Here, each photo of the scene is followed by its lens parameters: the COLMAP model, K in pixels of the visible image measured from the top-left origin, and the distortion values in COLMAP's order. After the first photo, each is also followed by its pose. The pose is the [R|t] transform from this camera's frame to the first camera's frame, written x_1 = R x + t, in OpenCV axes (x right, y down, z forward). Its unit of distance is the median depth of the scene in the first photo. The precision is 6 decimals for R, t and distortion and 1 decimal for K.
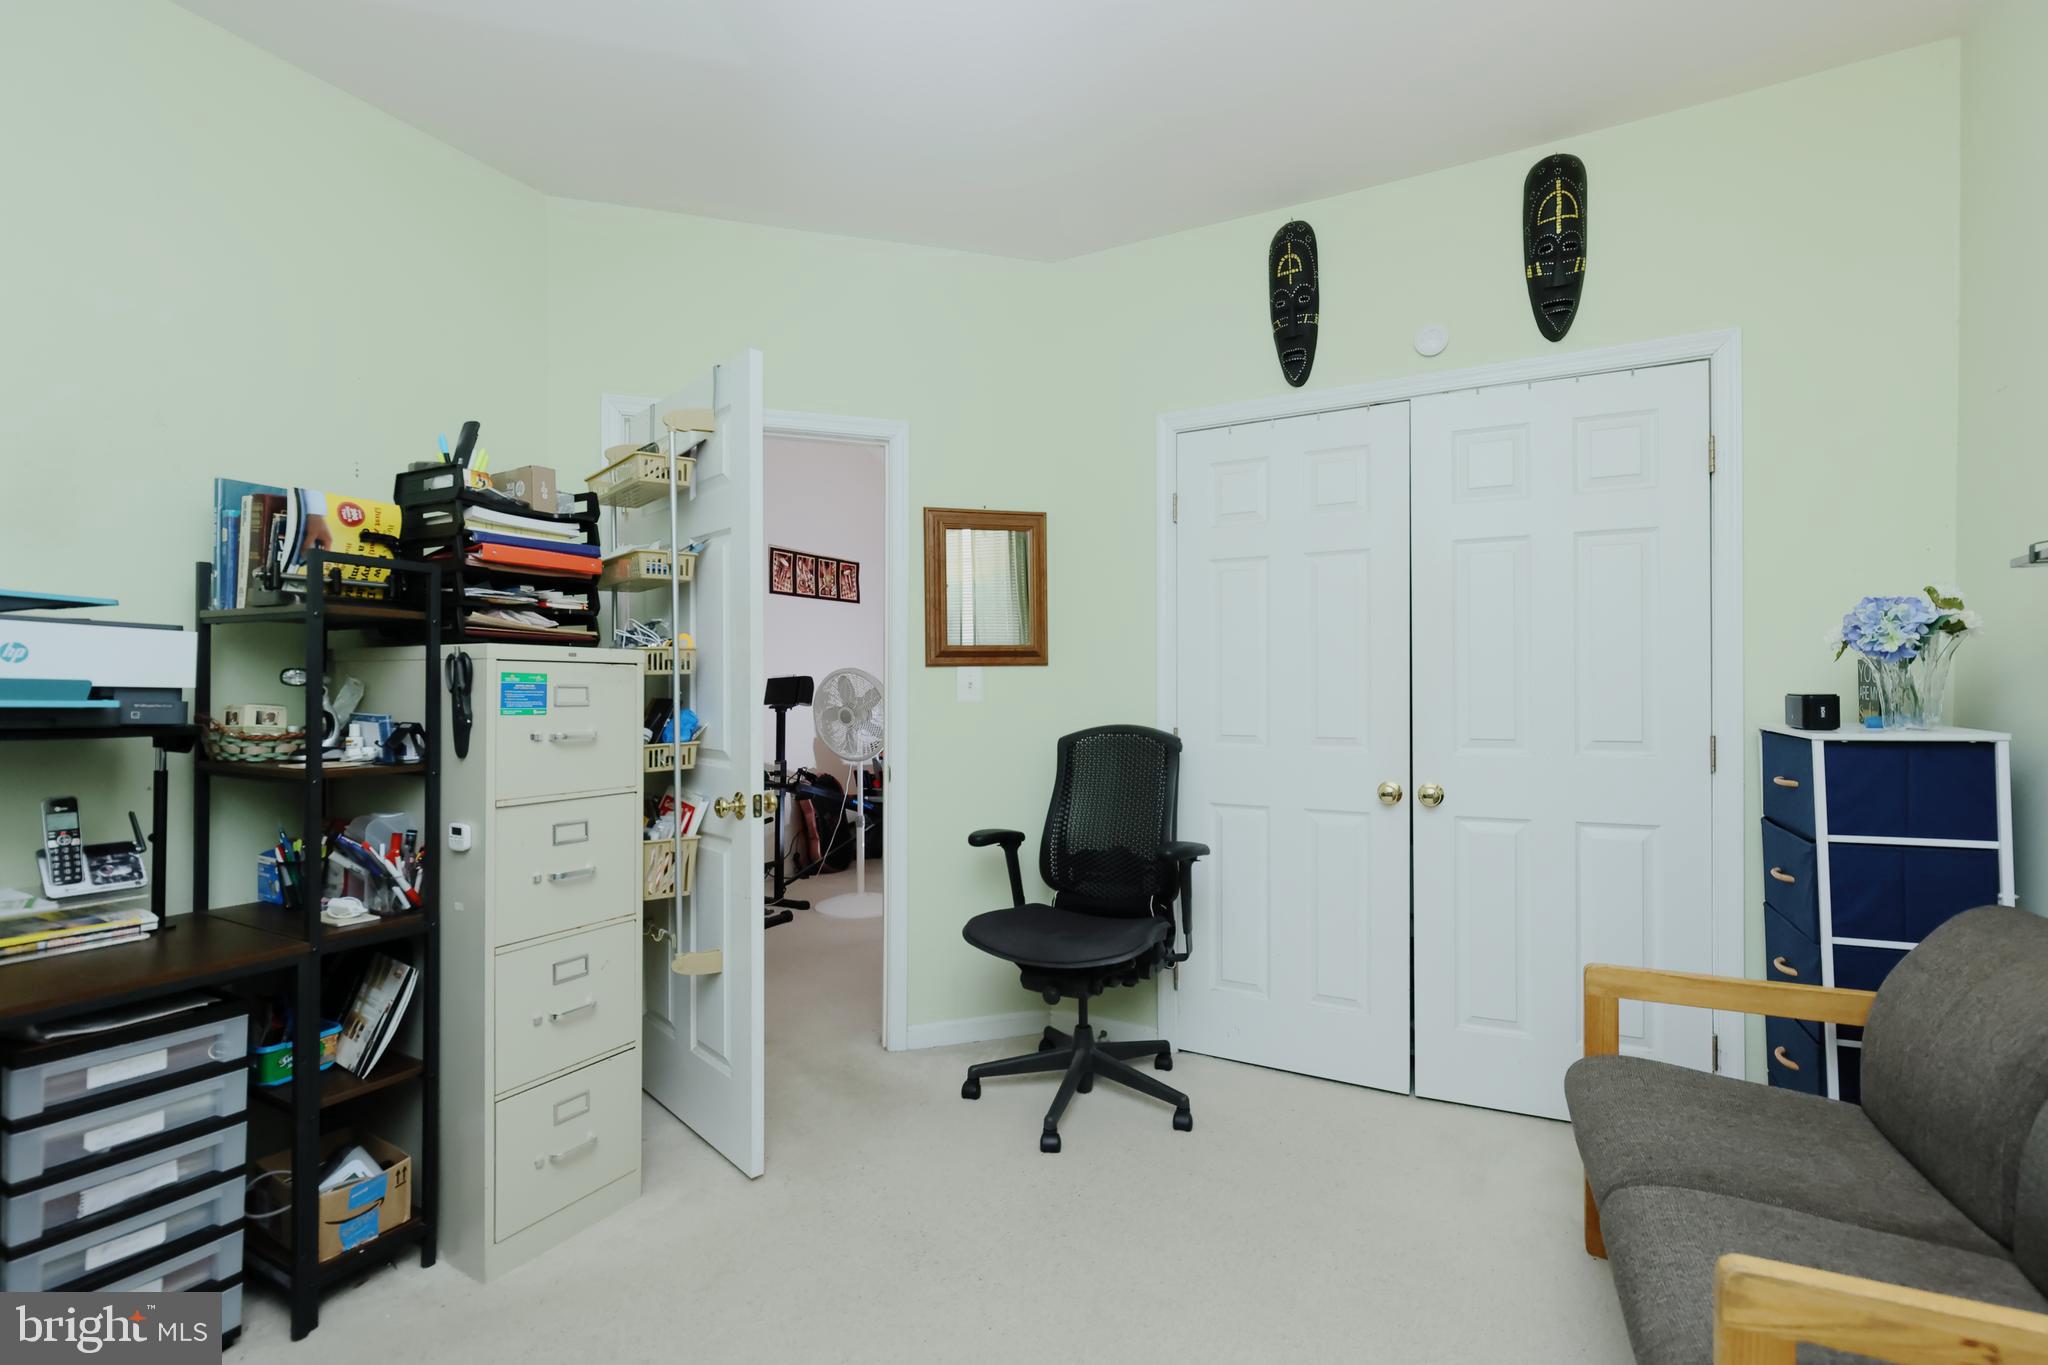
lens RADIAL K [[927.3, 0, 1024.0], [0, 927.3, 682.5], [0, 0, 1]] dist [-0.000411, 0.000064]
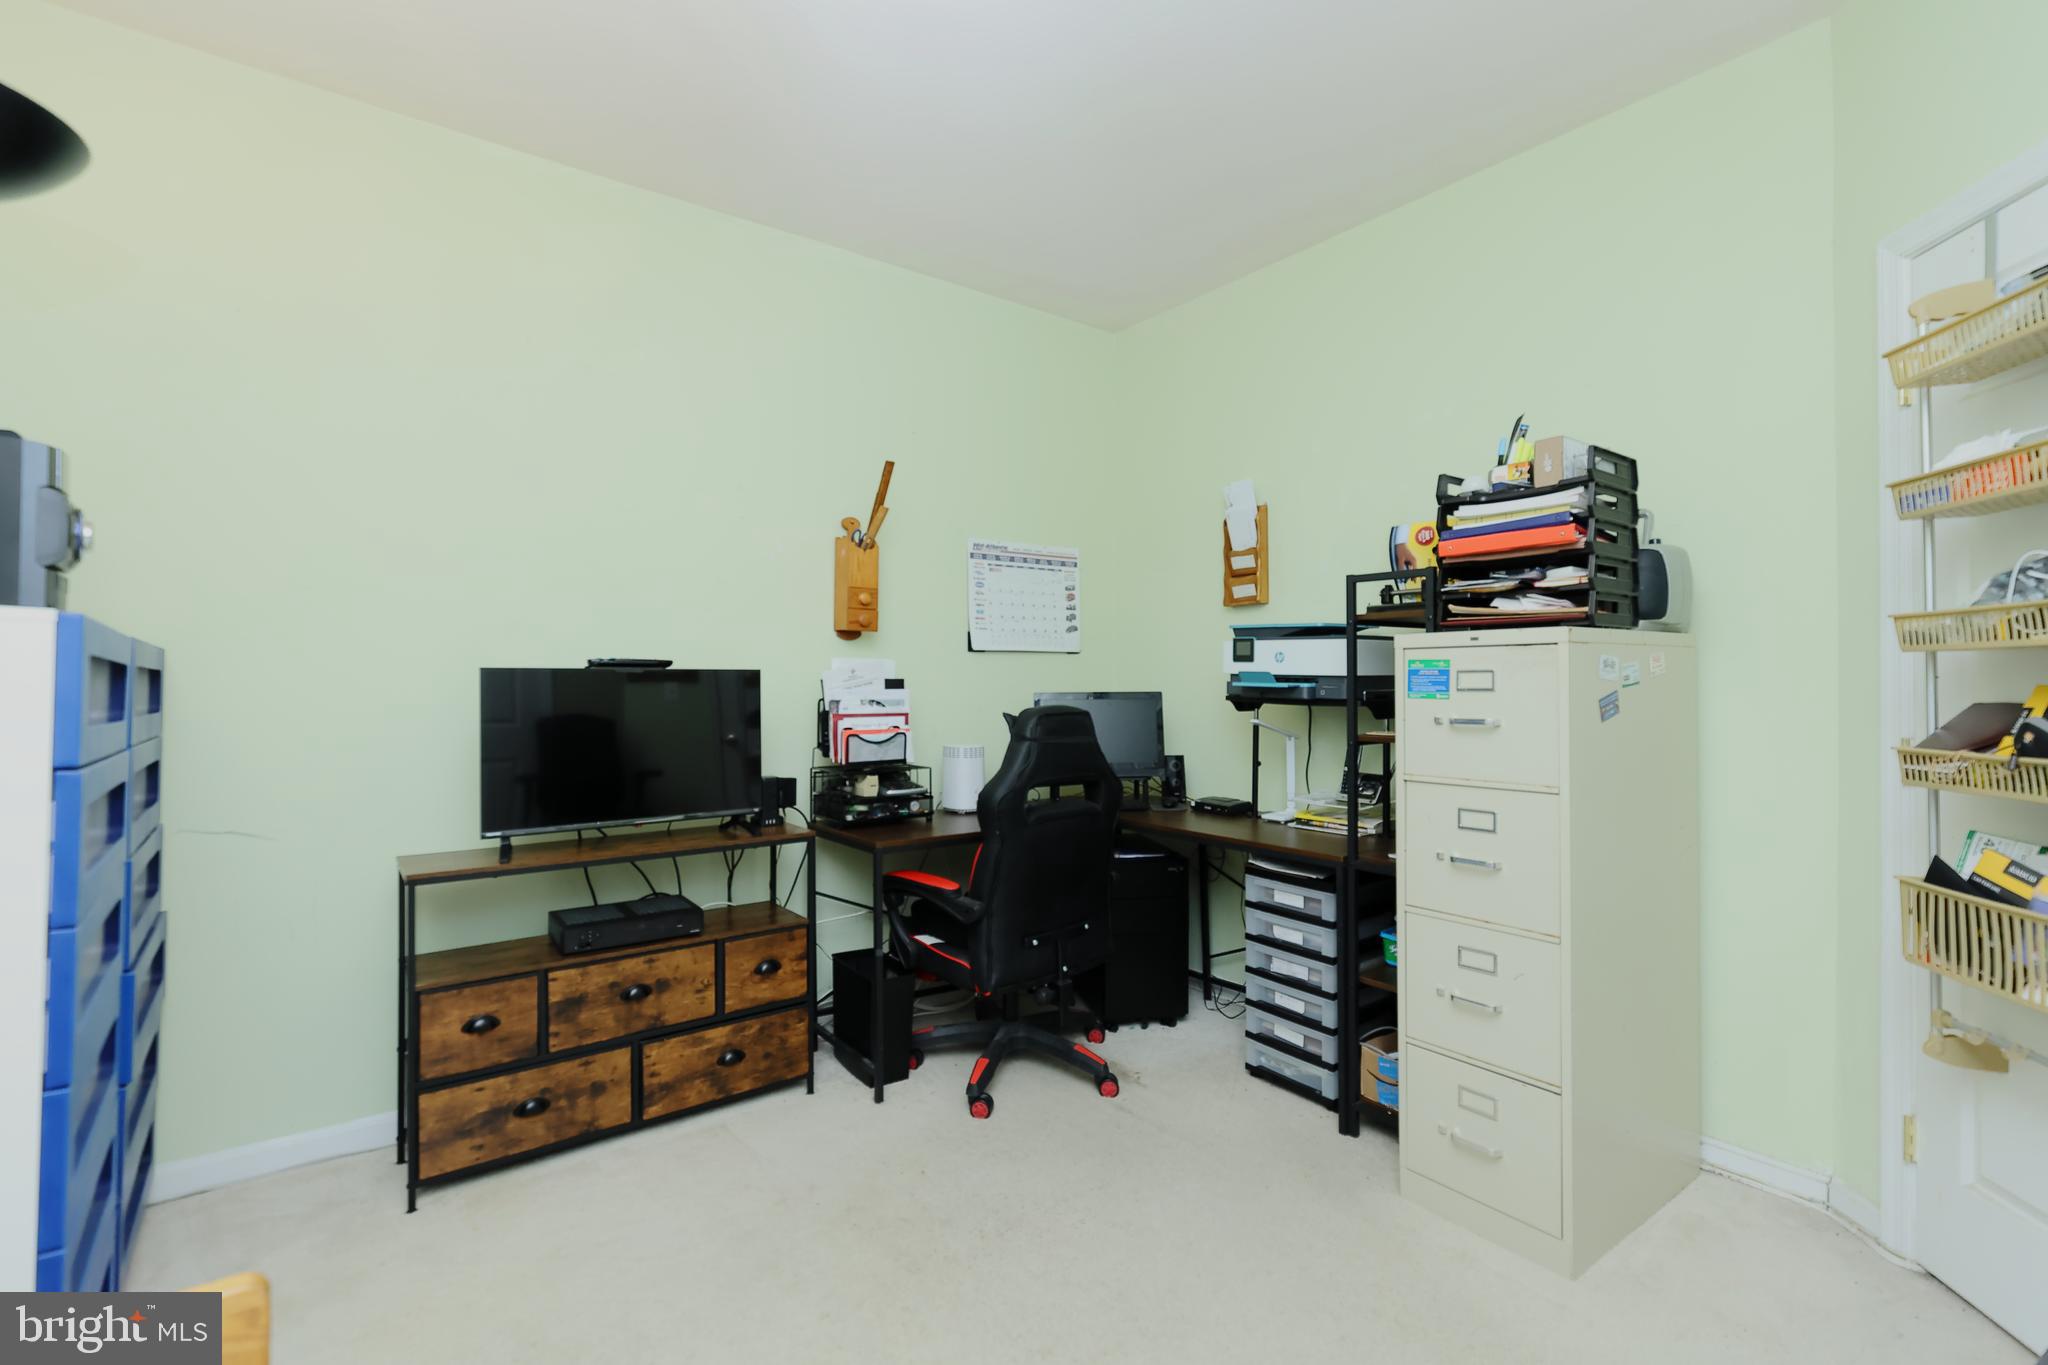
lens RADIAL K [[927.3, 0, 1024.0], [0, 927.3, 682.5], [0, 0, 1]] dist [-0.000411, 0.000064]
pose [[-0.428038, -0.002567, -0.903757, 0.641199], [0.007104, 0.999956, -0.006205, 0.020267], [0.903733, -0.009076, -0.428000, 1.053906]]
